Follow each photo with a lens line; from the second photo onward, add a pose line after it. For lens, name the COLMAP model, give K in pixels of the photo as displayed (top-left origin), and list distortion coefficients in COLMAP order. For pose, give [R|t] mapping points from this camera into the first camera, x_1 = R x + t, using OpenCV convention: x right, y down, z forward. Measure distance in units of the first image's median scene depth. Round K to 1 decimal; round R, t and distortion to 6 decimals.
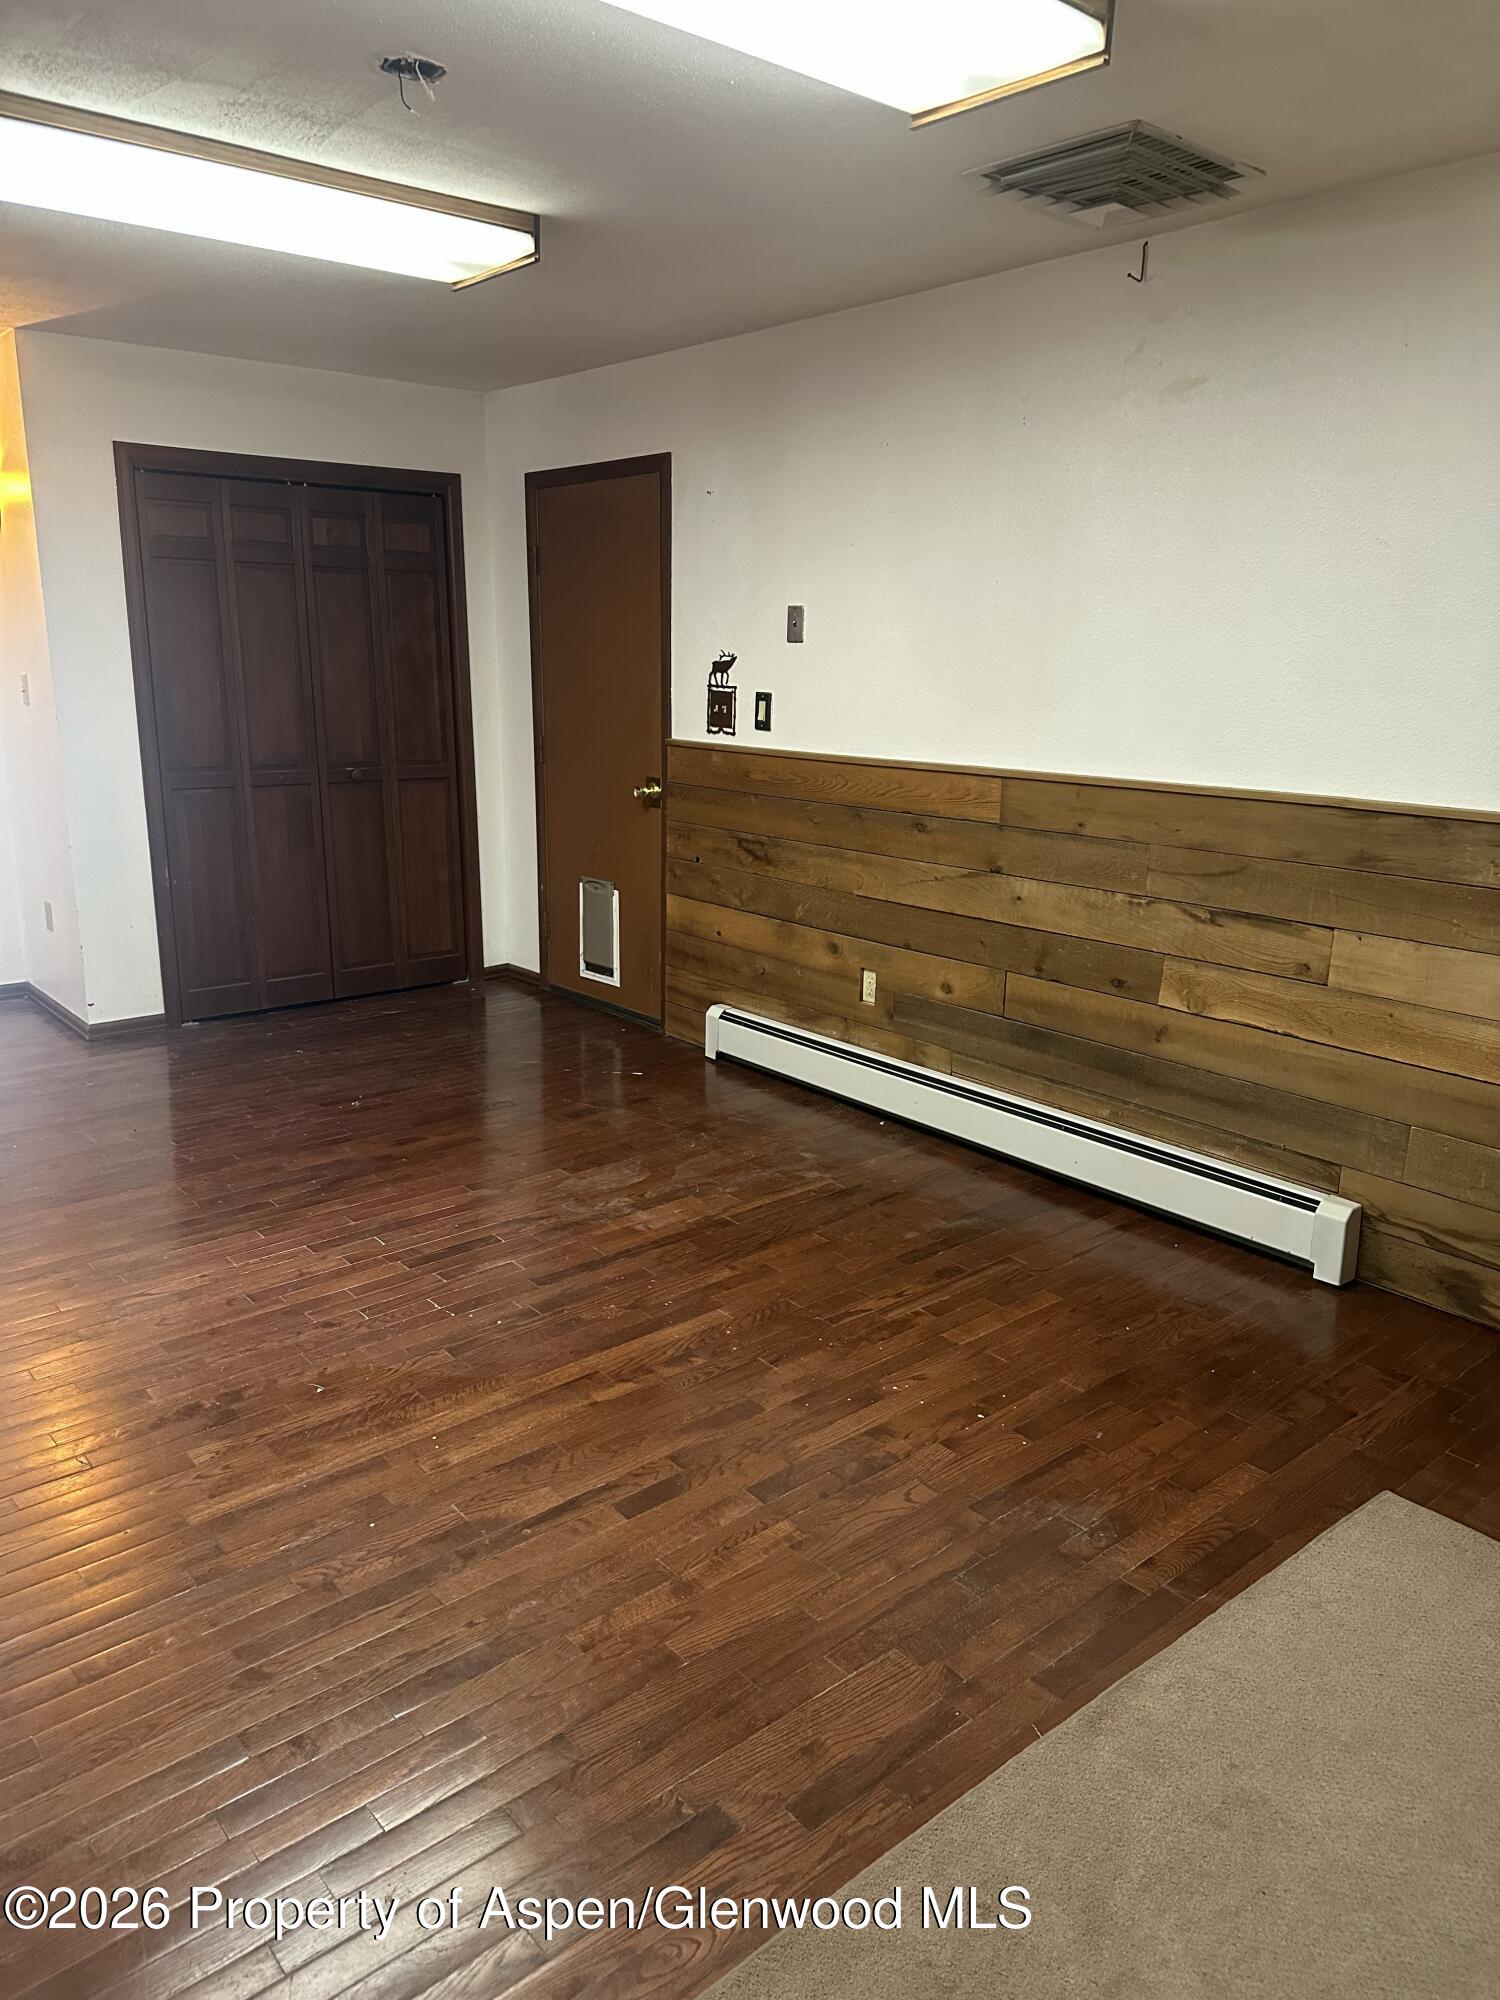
lens RADIAL K [[1404.2, 0, 750.0], [0, 1404.2, 1000.0], [0, 0, 1]] dist [0.150476, -0.205395]
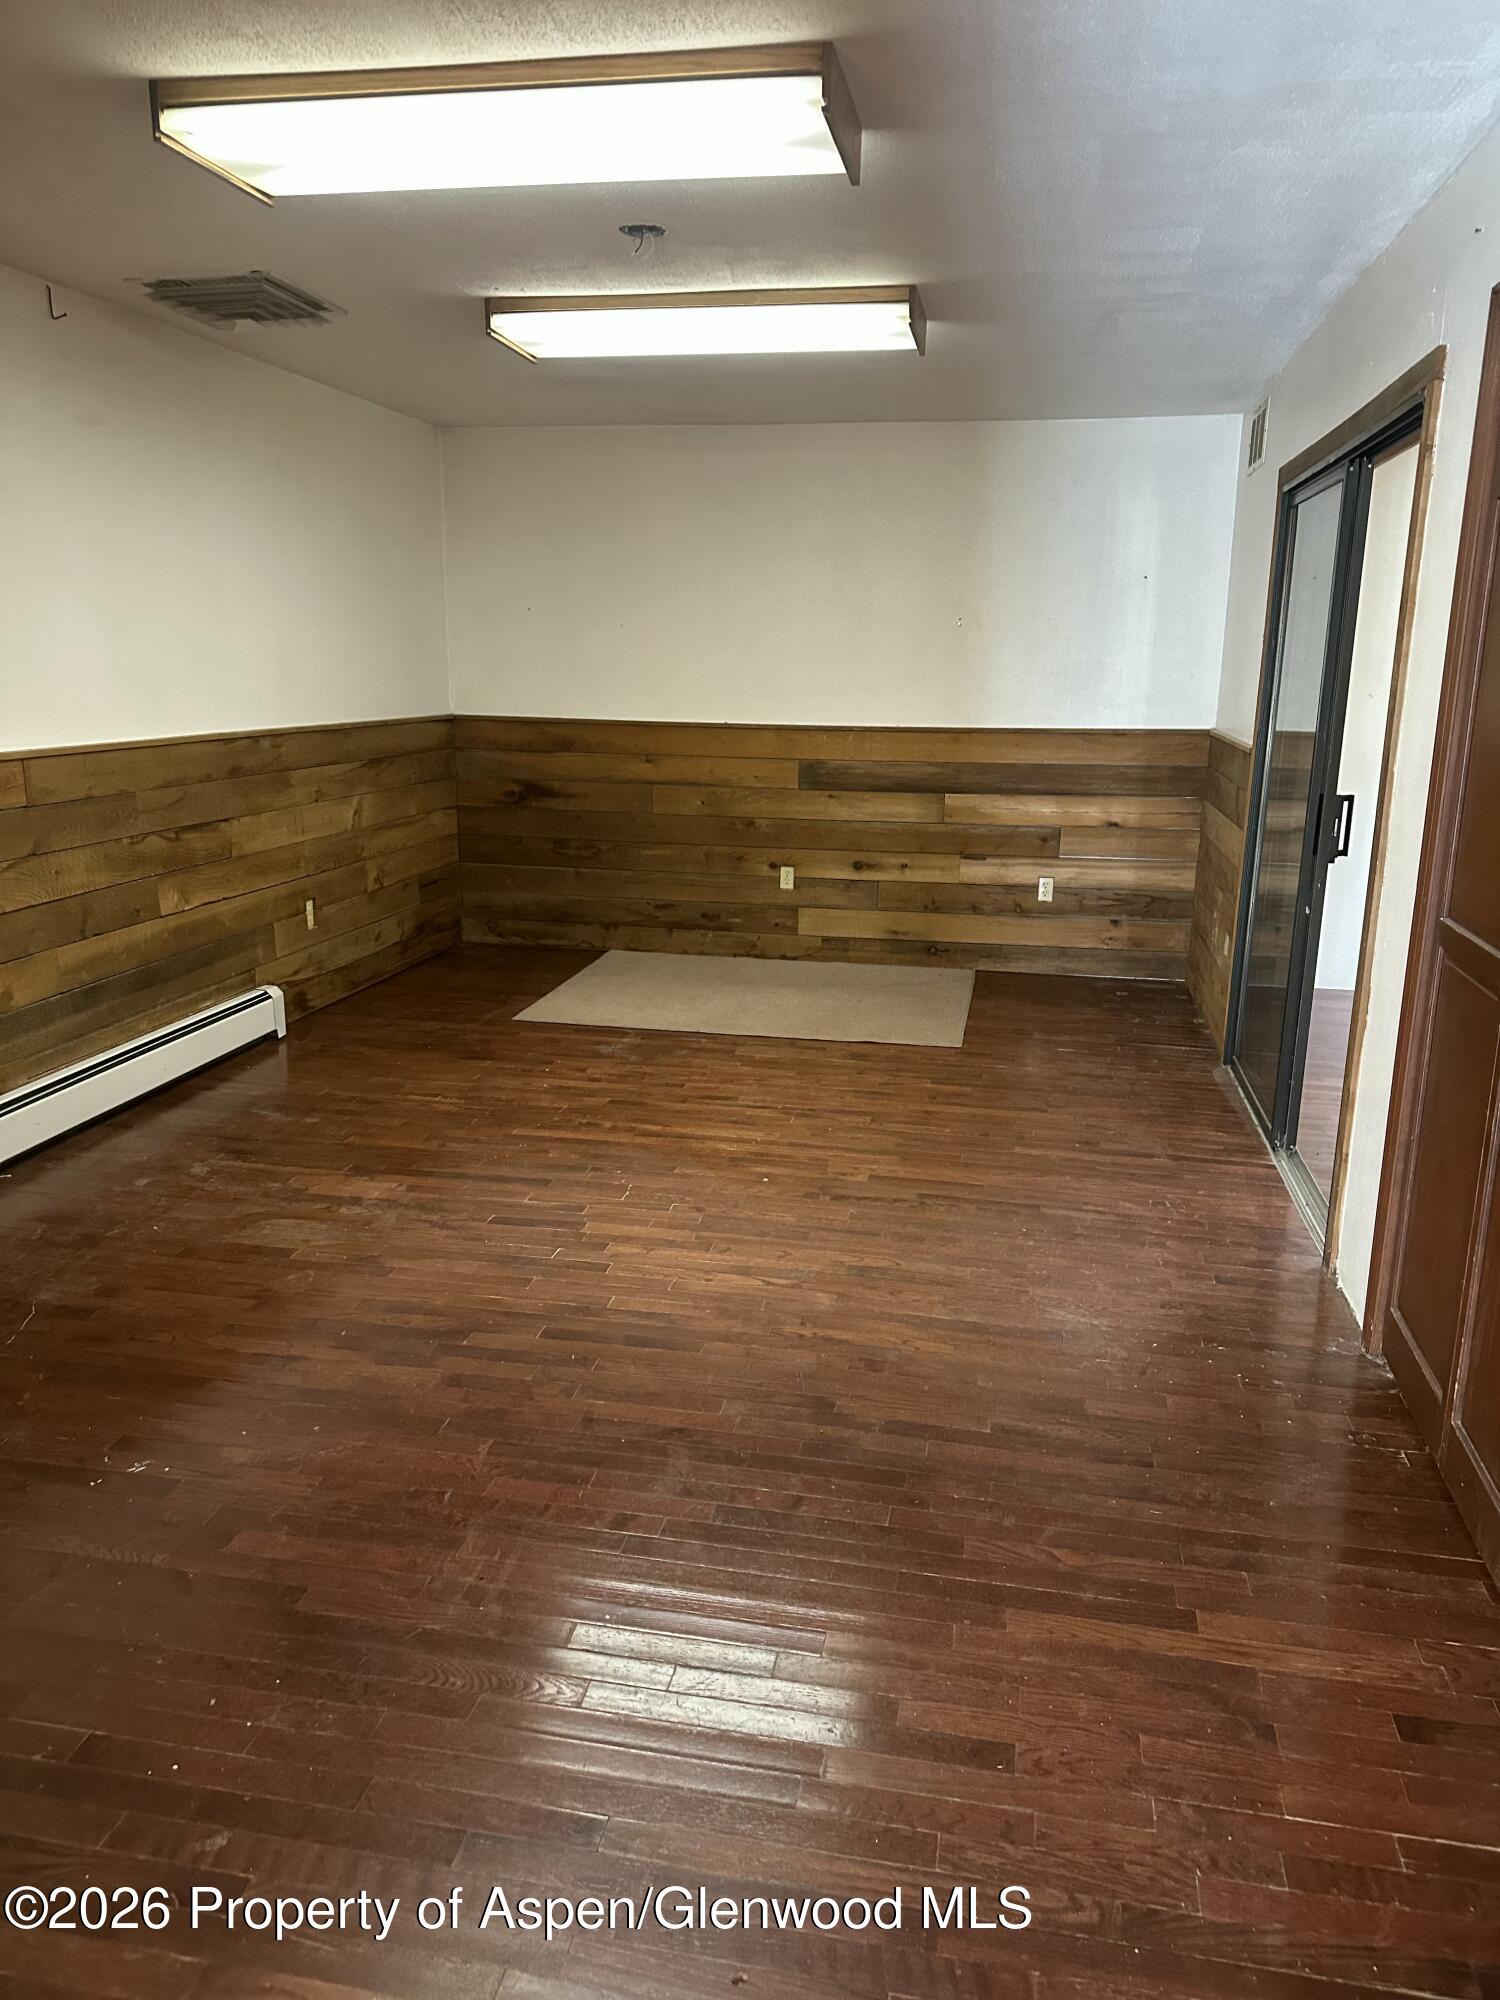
lens RADIAL K [[1404.2, 0, 750.0], [0, 1404.2, 1000.0], [0, 0, 1]] dist [0.150476, -0.205395]
pose [[-0.622073, -0.210429, 0.754152, -1.066160], [0.168194, 0.904805, 0.391202, -0.357450], [-0.764681, 0.370200, -0.527461, 1.370865]]
